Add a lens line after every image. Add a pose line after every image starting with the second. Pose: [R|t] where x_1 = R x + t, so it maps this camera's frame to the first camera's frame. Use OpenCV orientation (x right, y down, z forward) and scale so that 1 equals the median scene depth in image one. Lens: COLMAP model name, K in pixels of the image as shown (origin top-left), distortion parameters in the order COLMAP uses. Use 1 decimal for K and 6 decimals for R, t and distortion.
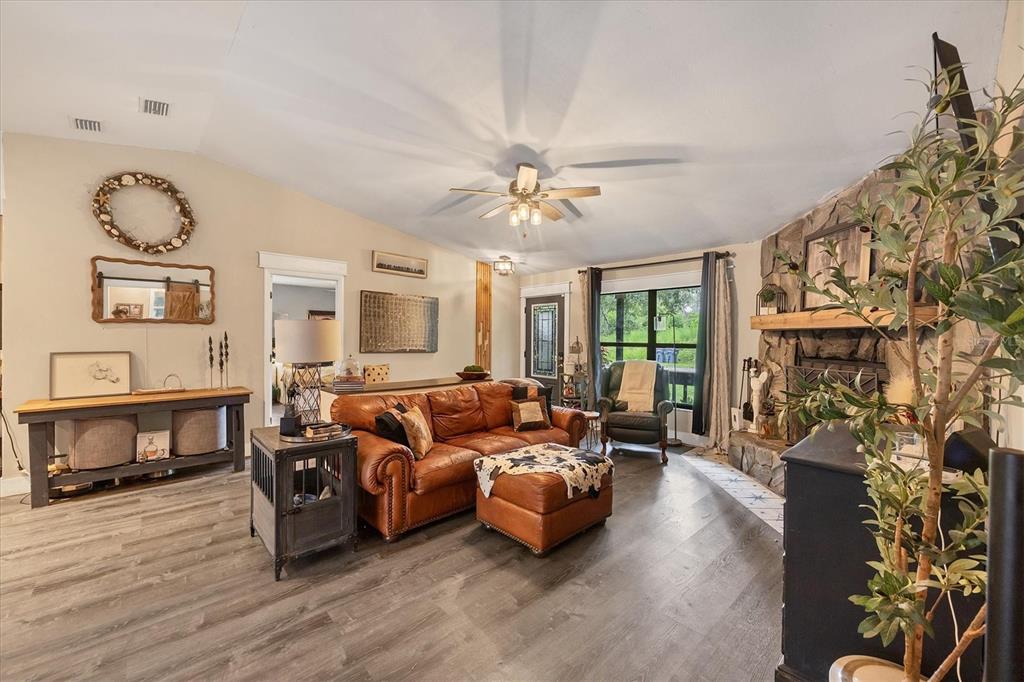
lens RADIAL K [[407.2, 0, 518.0], [0, 407.2, 337.6], [0, 0, 1]] dist [-0.009209, 0.000026]
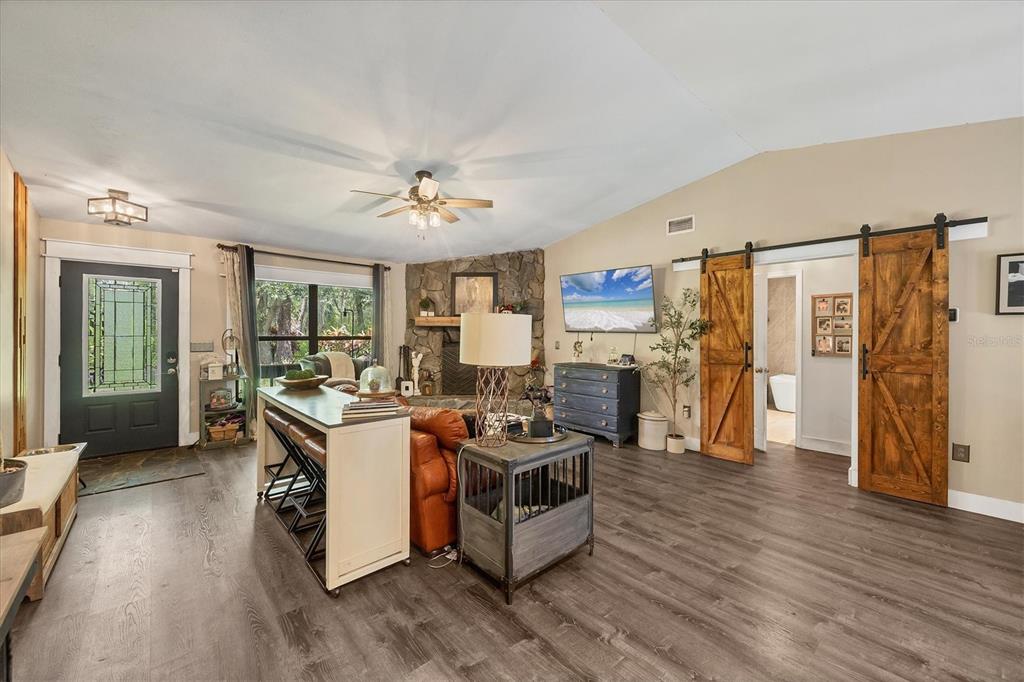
lens RADIAL K [[407.2, 0, 511.4], [0, 407.2, 332.4], [0, 0, 1]] dist [-0.009209, 0.000026]
pose [[0.014833, -0.008834, 0.999851, -0.958288], [-0.005418, 0.999946, 0.008915, -0.010588], [-0.999875, -0.005550, 0.014784, 0.677011]]
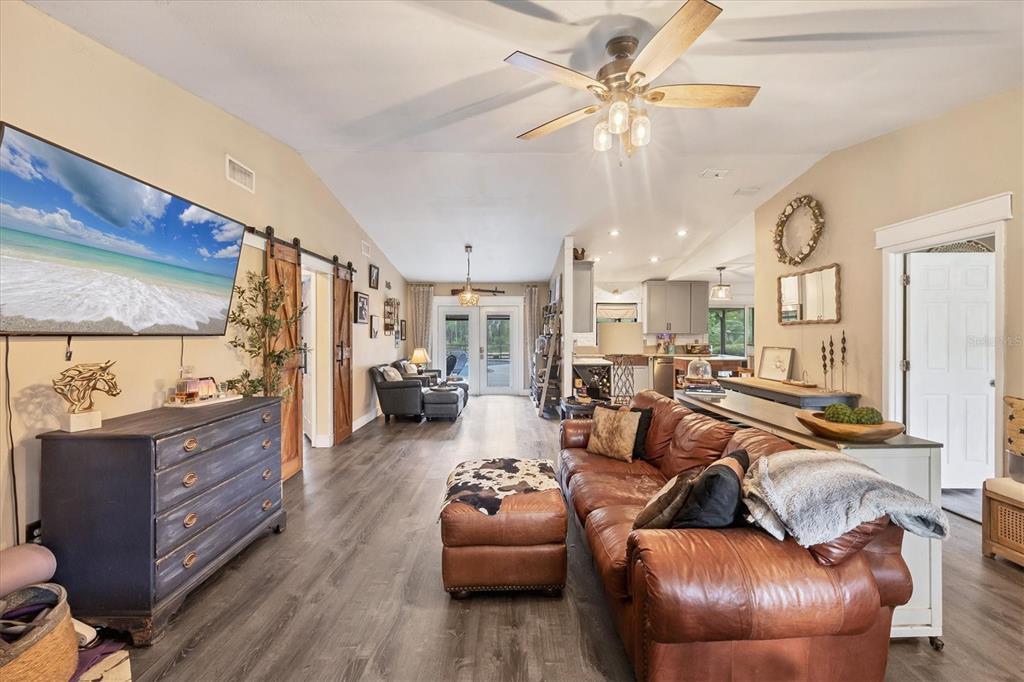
lens RADIAL K [[407.2, 0, 518.1], [0, 407.2, 340.2], [0, 0, 1]] dist [-0.009209, 0.000026]
pose [[-0.650606, 0.008349, -0.759370, 0.503679], [-0.003783, 0.999892, 0.014234, -0.003425], [0.759406, 0.012133, -0.650503, 1.146361]]
